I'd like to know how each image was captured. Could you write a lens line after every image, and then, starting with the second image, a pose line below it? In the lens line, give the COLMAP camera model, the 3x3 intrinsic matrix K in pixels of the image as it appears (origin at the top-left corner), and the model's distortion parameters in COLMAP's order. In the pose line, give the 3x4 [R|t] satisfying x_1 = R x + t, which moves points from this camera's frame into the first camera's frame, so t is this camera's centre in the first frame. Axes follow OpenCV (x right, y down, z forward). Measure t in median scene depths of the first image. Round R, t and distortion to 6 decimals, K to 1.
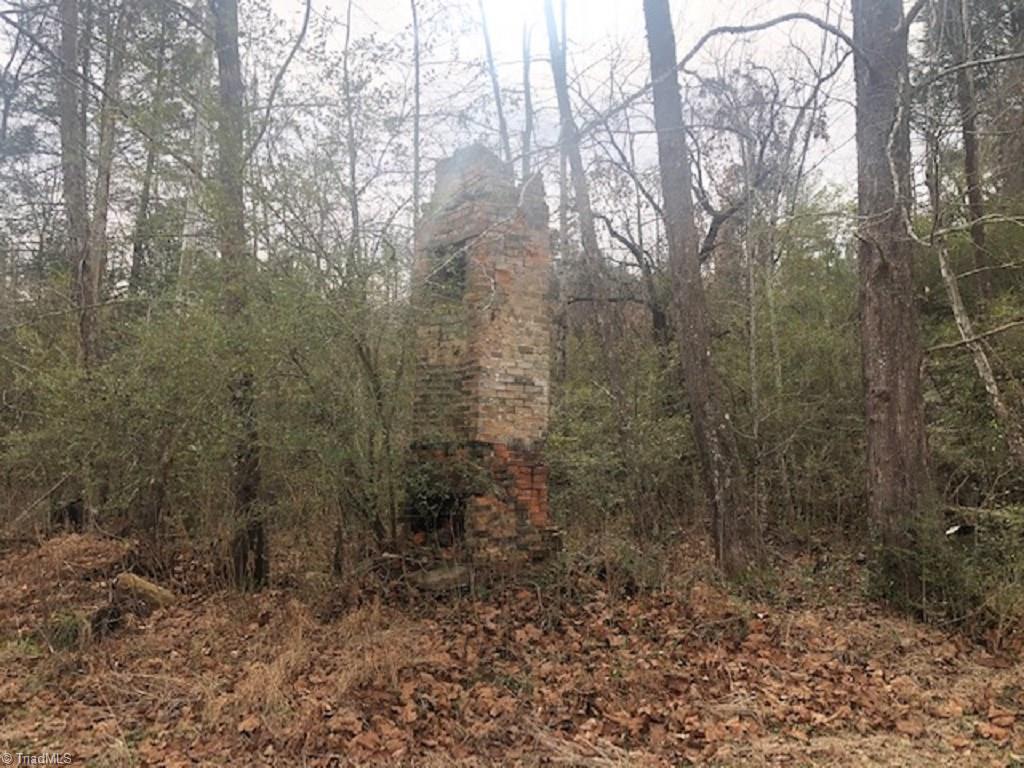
lens RADIAL K [[815.6, 0, 512.4], [0, 815.6, 388.2], [0, 0, 1]] dist [0.011176, -0.045142]
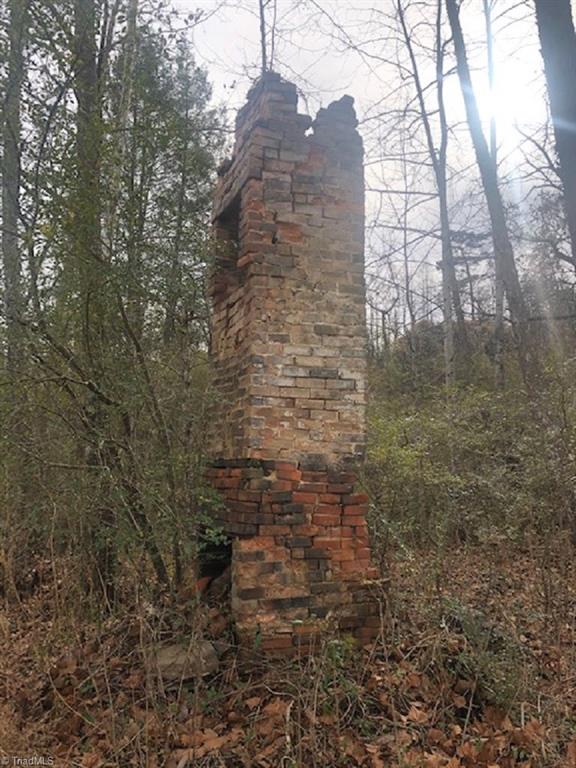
lens RADIAL K [[611.7, 0, 289.2], [0, 611.7, 377.3], [0, 0, 1]] dist [0.011176, -0.045142]
pose [[0.942814, -0.036610, -0.331303, 0.166421], [0.025001, 0.998917, -0.039235, 0.014985], [0.332381, 0.028709, 0.942708, 0.491172]]
